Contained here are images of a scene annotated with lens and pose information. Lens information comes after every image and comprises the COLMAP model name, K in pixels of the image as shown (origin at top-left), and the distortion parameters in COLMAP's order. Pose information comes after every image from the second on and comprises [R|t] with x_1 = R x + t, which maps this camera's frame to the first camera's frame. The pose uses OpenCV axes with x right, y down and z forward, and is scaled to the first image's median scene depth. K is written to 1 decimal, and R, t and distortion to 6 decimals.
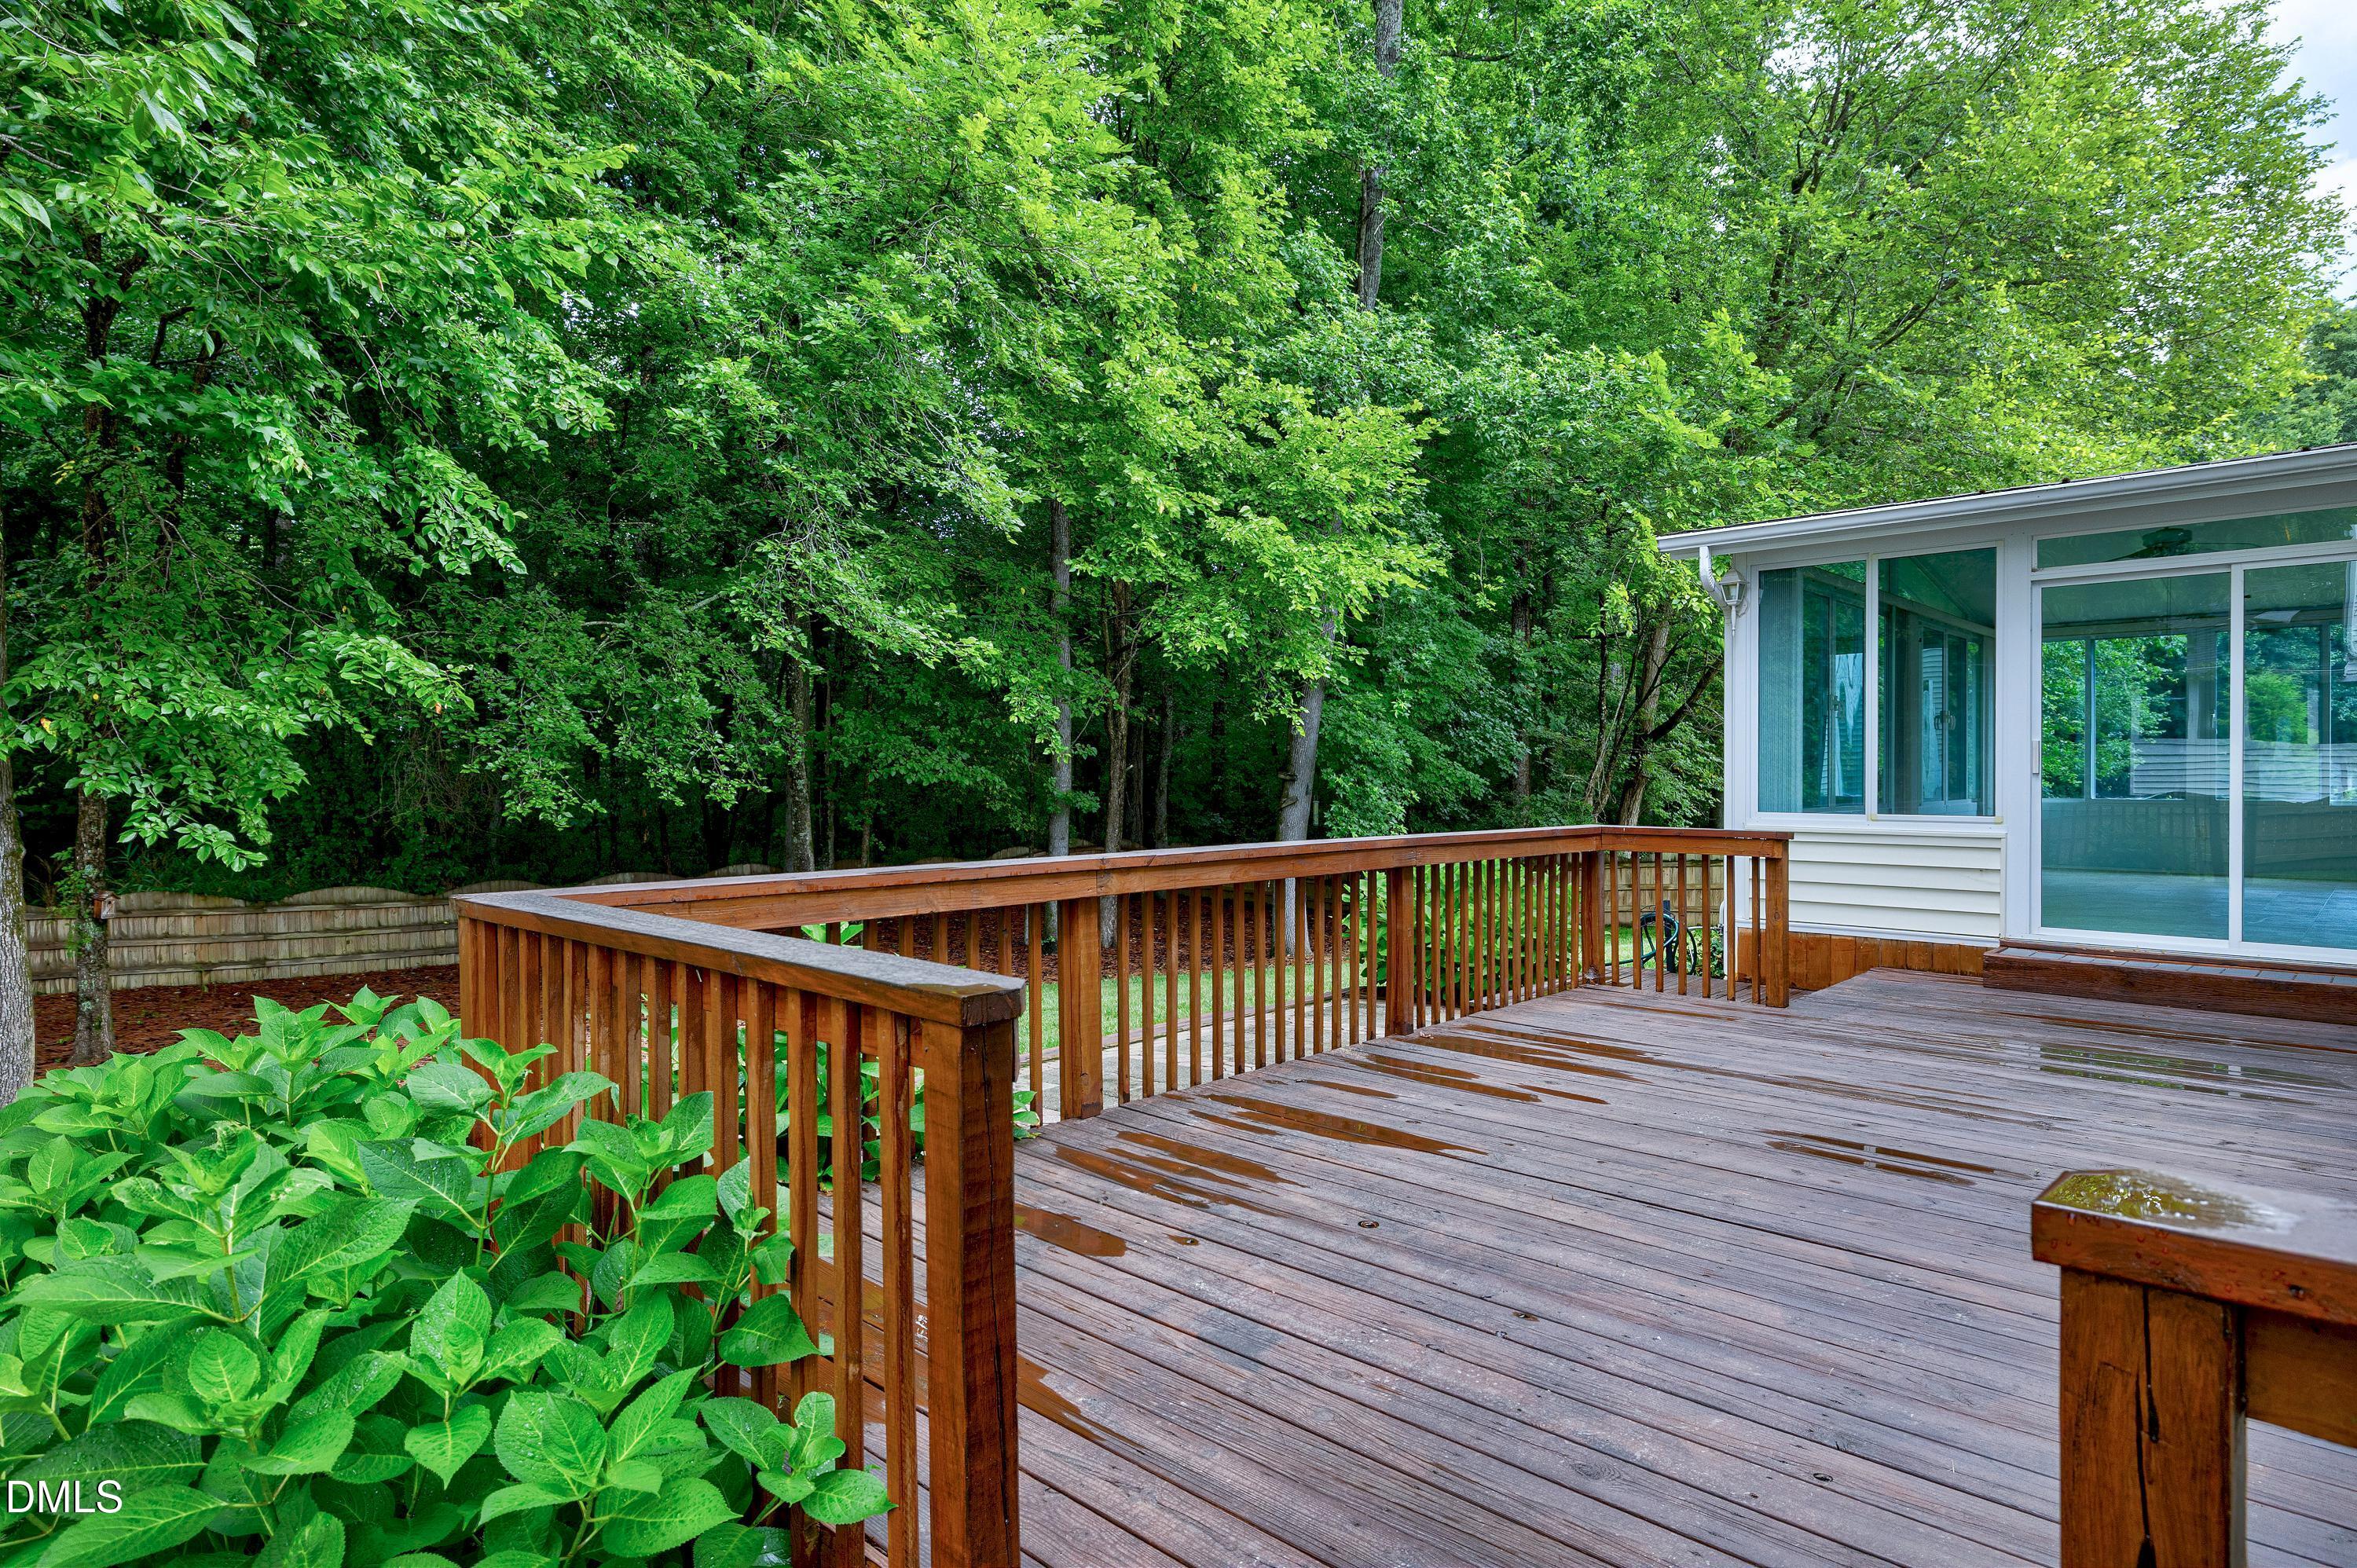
lens RADIAL K [[1287.3, 0, 1177.2], [0, 1287.3, 779.4], [0, 0, 1]] dist [0.001966, -0.000921]
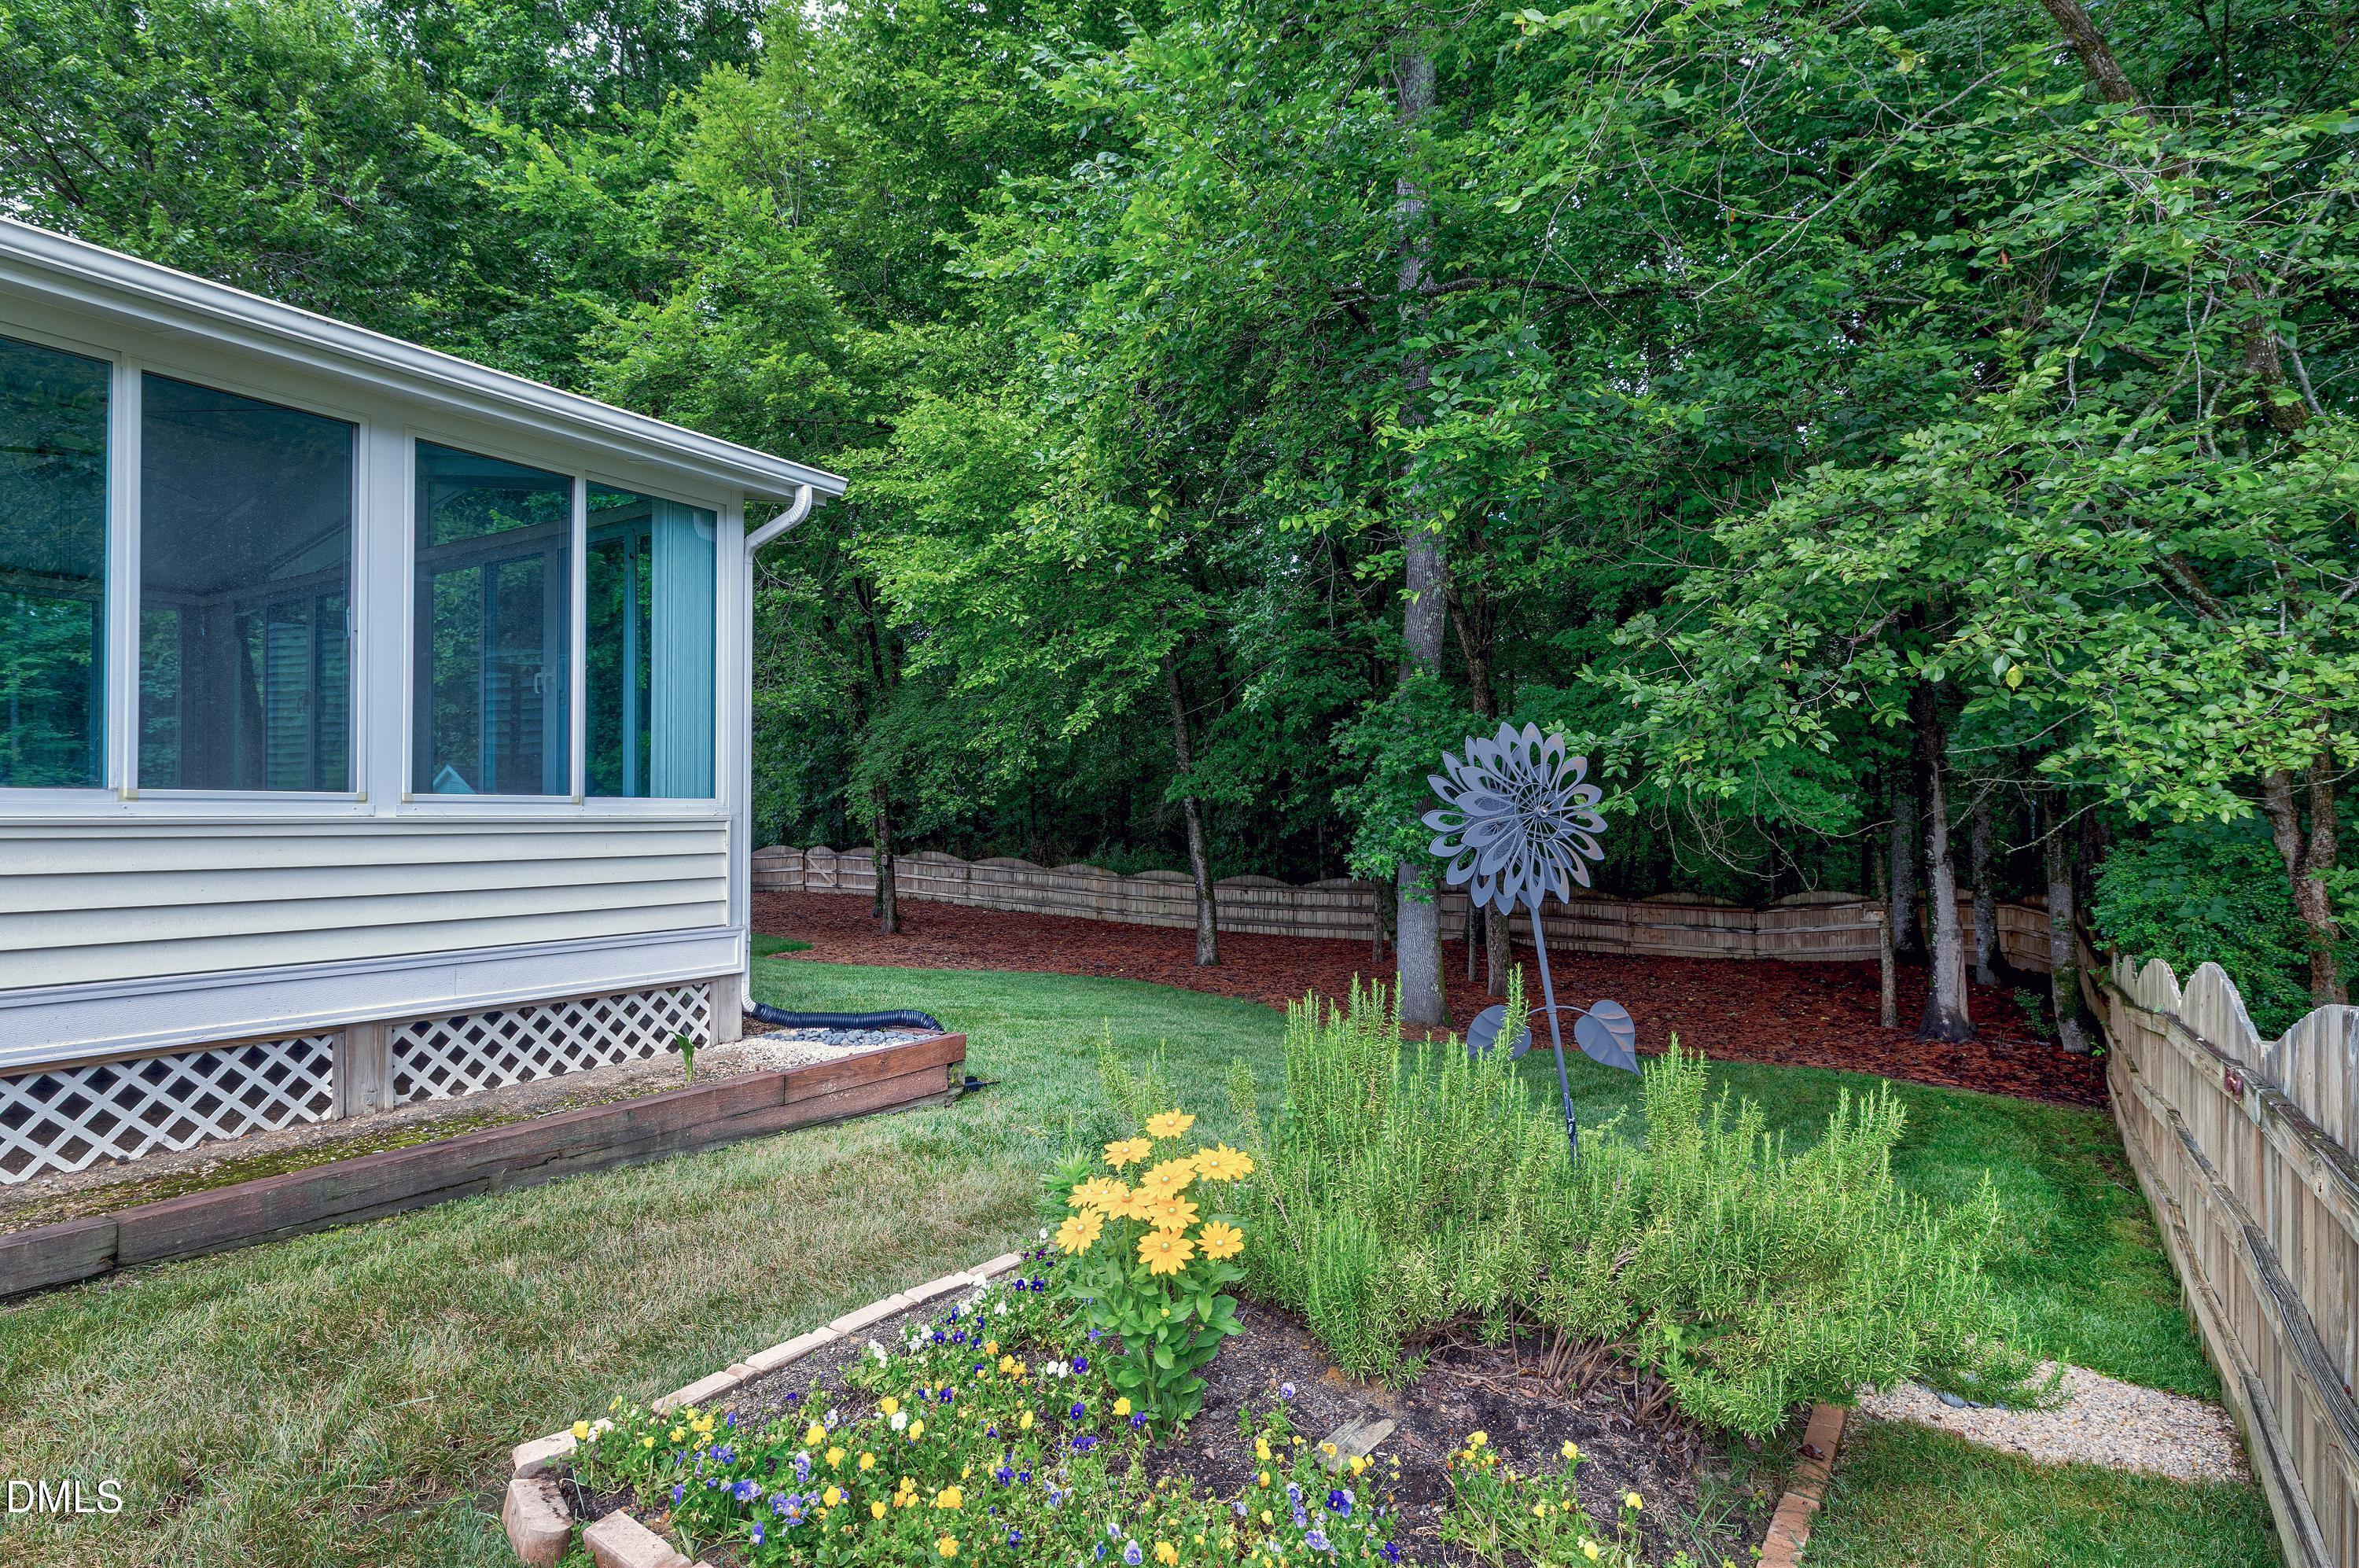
lens RADIAL K [[1257.5, 0, 1179.4], [0, 1257.5, 796.8], [0, 0, 1]] dist [0.024435, 0.000433]
pose [[0.180981, -0.014228, -0.983384, 1.067161], [-0.010907, 0.999805, -0.016473, 0.024780], [0.983426, 0.013707, 0.180791, 0.934164]]
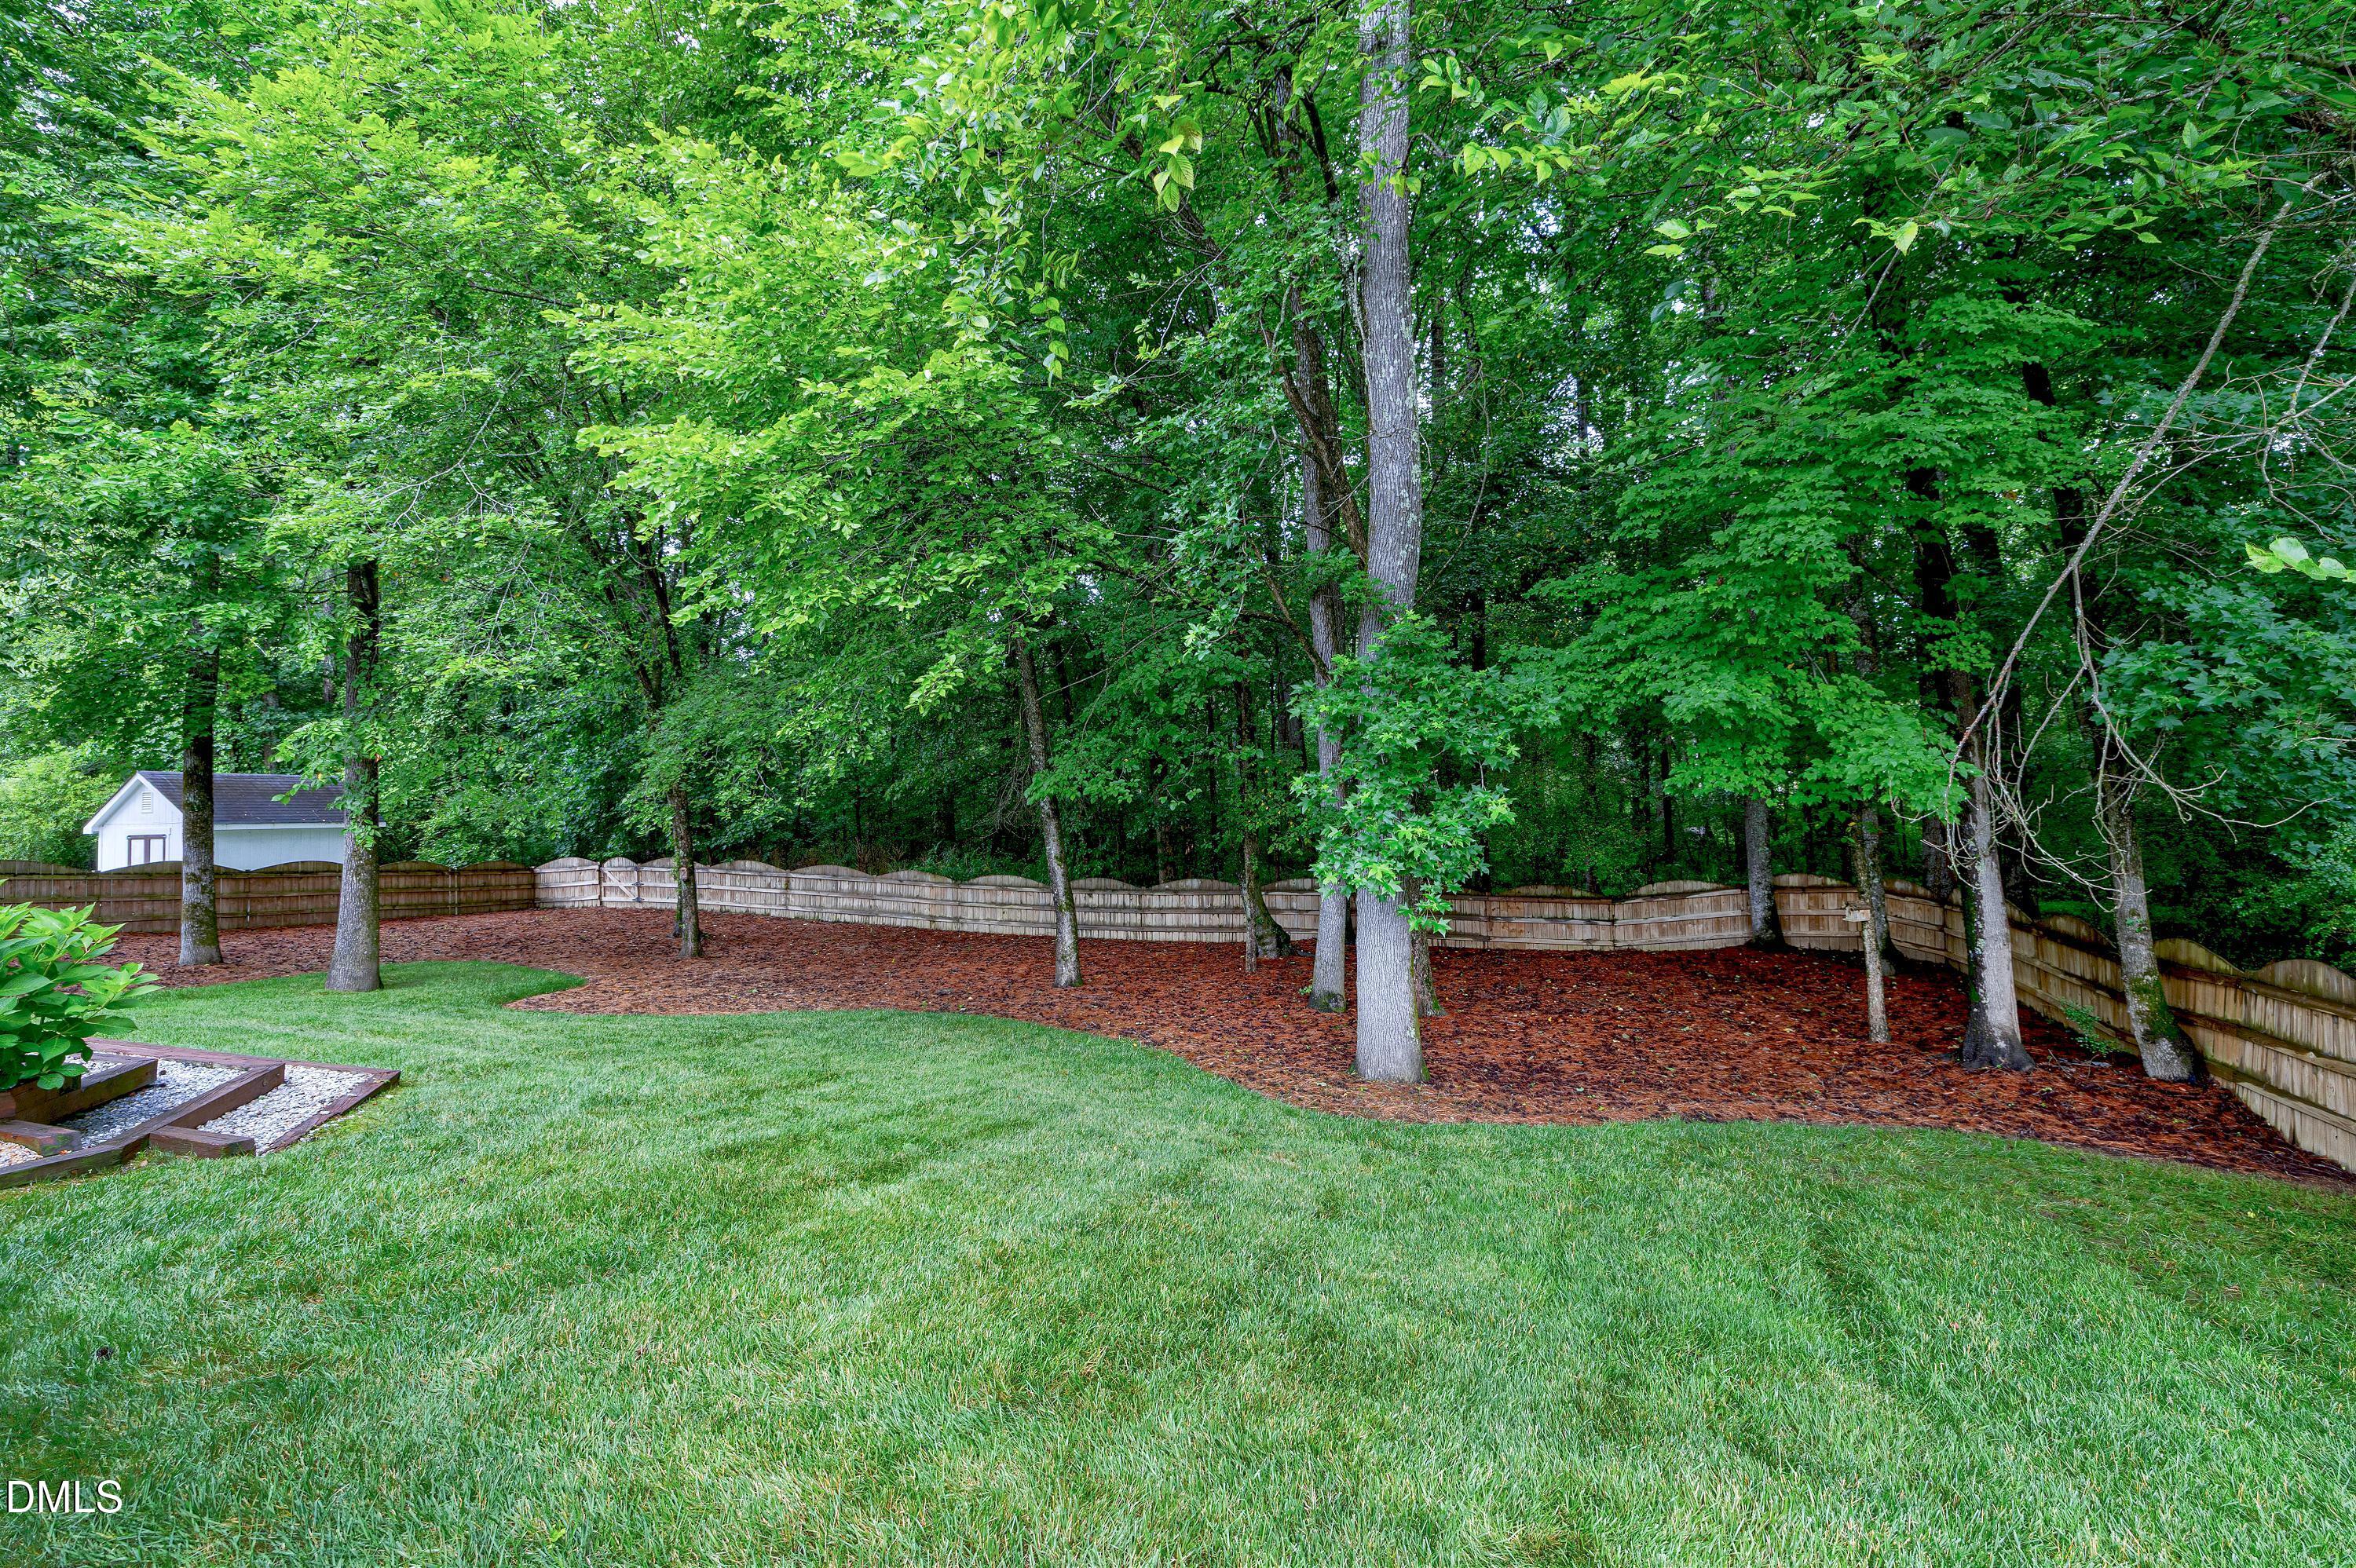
lens RADIAL K [[1013.4, 0, 1177.1], [0, 1013.4, 797.0], [0, 0, 1]] dist [0.011607, 0.000080]
pose [[0.367434, -0.022878, -0.929768, 0.648561], [0.006926, 0.999737, -0.021863, 0.025861], [0.930024, 0.001593, 0.367496, 0.953127]]
